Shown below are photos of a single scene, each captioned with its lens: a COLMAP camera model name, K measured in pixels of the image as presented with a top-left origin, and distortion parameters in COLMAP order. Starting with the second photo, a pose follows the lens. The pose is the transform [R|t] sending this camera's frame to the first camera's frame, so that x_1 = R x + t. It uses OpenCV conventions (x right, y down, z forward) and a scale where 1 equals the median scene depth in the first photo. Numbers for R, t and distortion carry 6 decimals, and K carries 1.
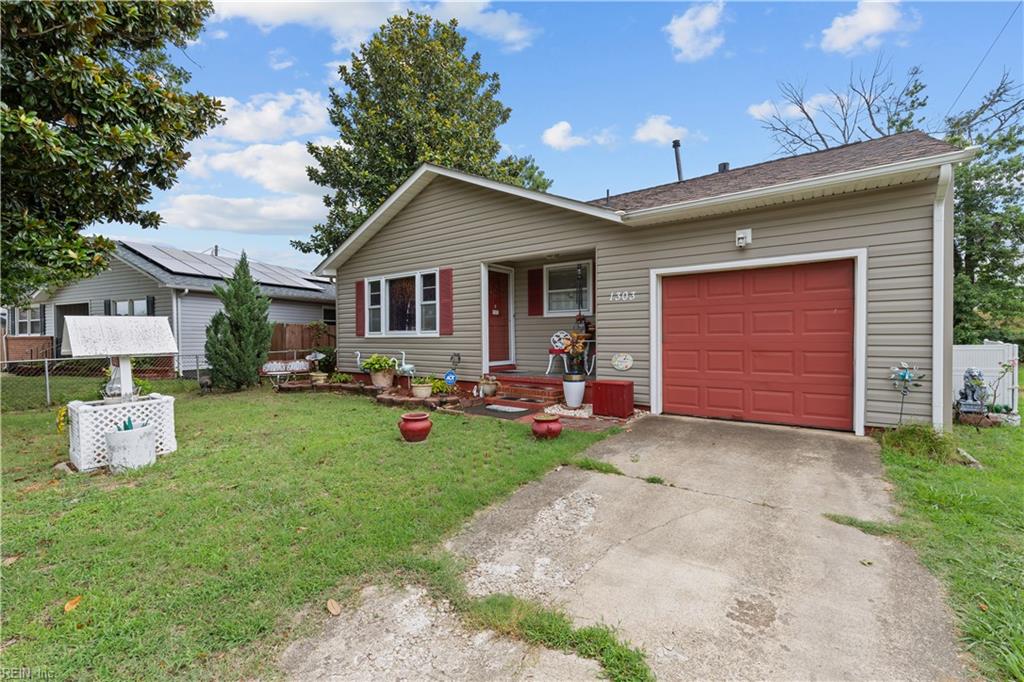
lens RADIAL K [[445.1, 0, 511.9], [0, 445.1, 342.8], [0, 0, 1]] dist [0.003317, 0.000156]
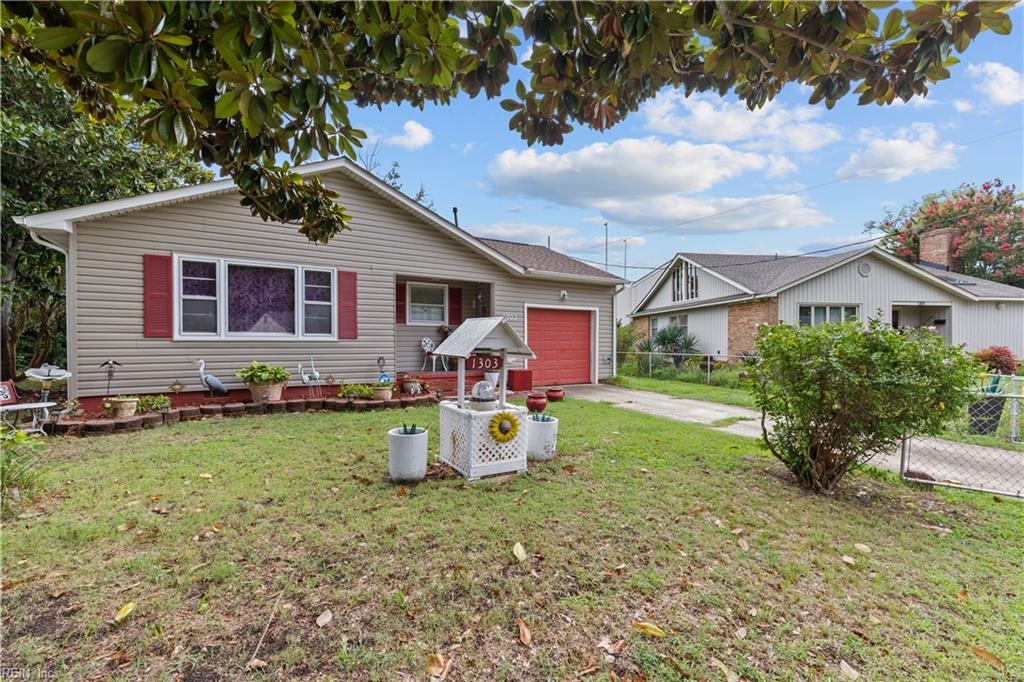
lens RADIAL K [[445.1, 0, 511.3], [0, 445.1, 344.5], [0, 0, 1]] dist [0.003317, 0.000156]
pose [[0.354010, 0.001514, 0.935240, -0.936611], [0.003853, 0.999988, -0.003077, -0.001091], [-0.935234, 0.004693, 0.354000, 0.320060]]
